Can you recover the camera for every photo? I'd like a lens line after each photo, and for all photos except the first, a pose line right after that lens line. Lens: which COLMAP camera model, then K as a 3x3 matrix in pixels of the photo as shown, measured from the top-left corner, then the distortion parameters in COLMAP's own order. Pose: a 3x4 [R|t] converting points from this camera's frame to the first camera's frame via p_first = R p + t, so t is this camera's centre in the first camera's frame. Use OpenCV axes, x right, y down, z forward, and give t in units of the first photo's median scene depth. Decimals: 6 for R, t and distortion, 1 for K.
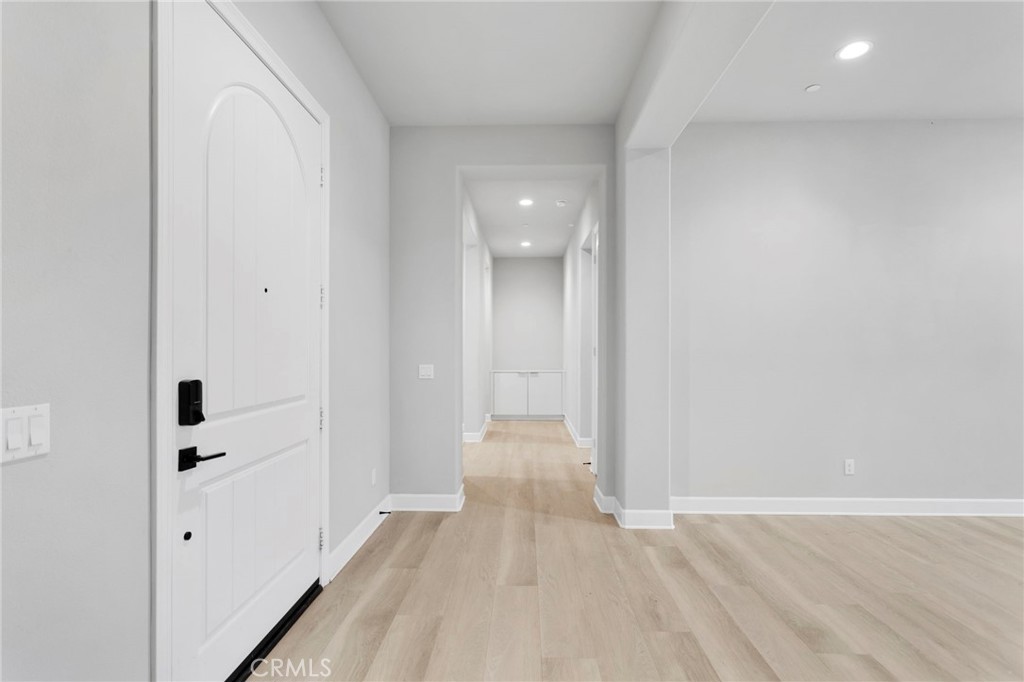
lens RADIAL K [[493.6, 0, 512.8], [0, 493.6, 343.1], [0, 0, 1]] dist [0.004241, 0.000705]
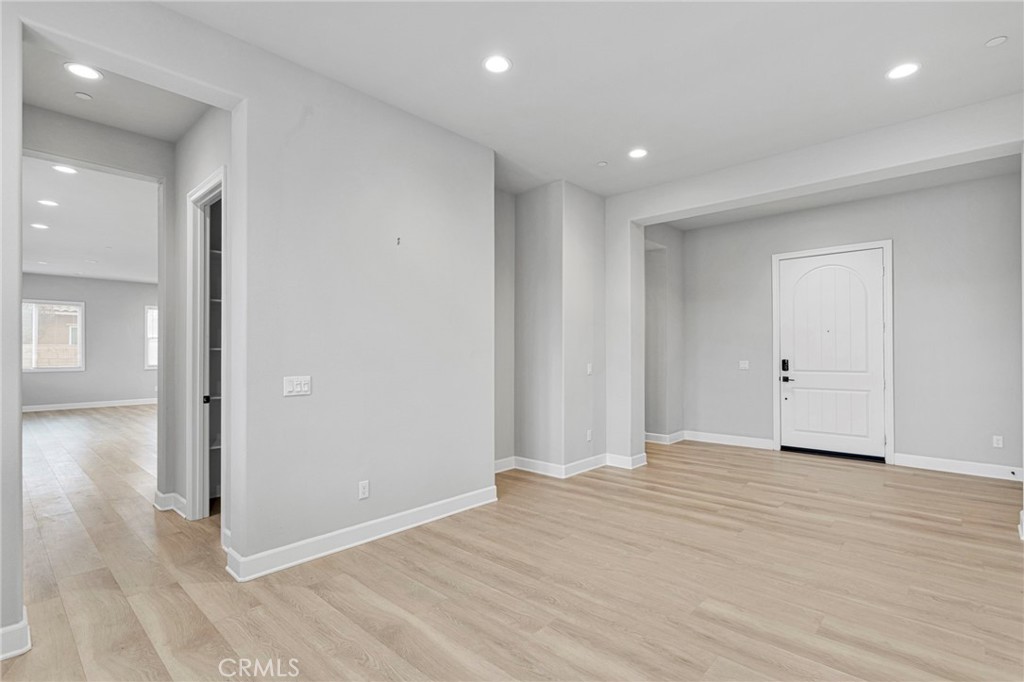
lens RADIAL K [[493.6, 0, 507.2], [0, 493.6, 346.4], [0, 0, 1]] dist [0.004241, 0.000705]
pose [[-0.667870, -0.005360, -0.744259, 1.913188], [0.006021, 0.999902, -0.012604, 0.002472], [0.744254, -0.012899, -0.667772, 0.999459]]
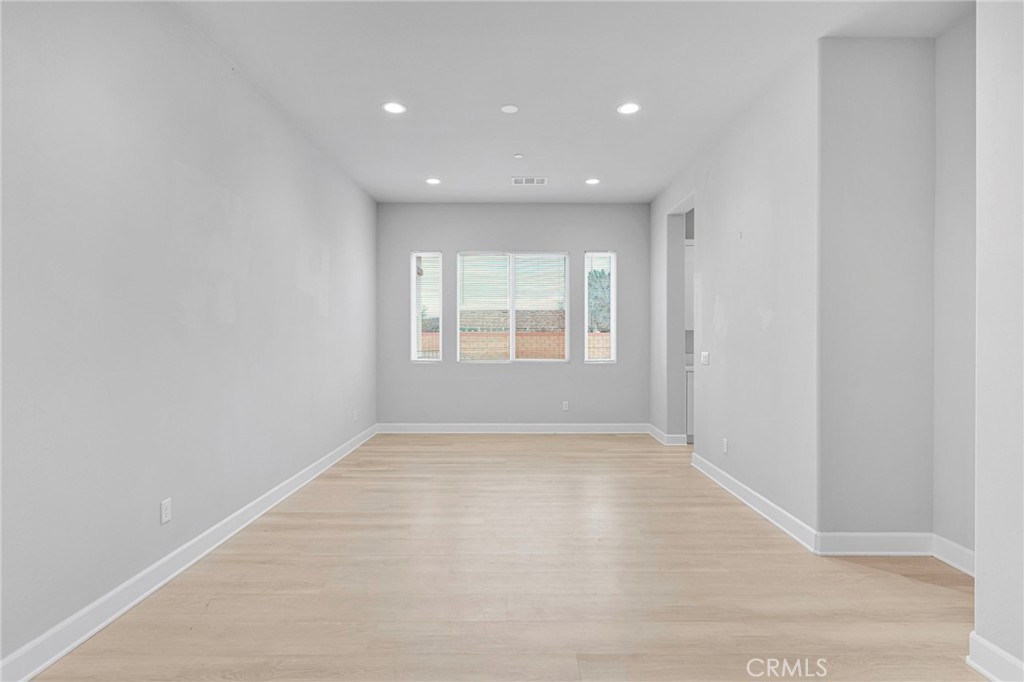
lens RADIAL K [[493.6, 0, 511.6], [0, 493.6, 337.6], [0, 0, 1]] dist [0.004241, 0.000705]
pose [[-0.014938, -0.000031, 0.999888, -0.010453], [-0.009917, 0.999951, -0.000117, 0.009076], [-0.999839, -0.009917, -0.014938, 0.647798]]
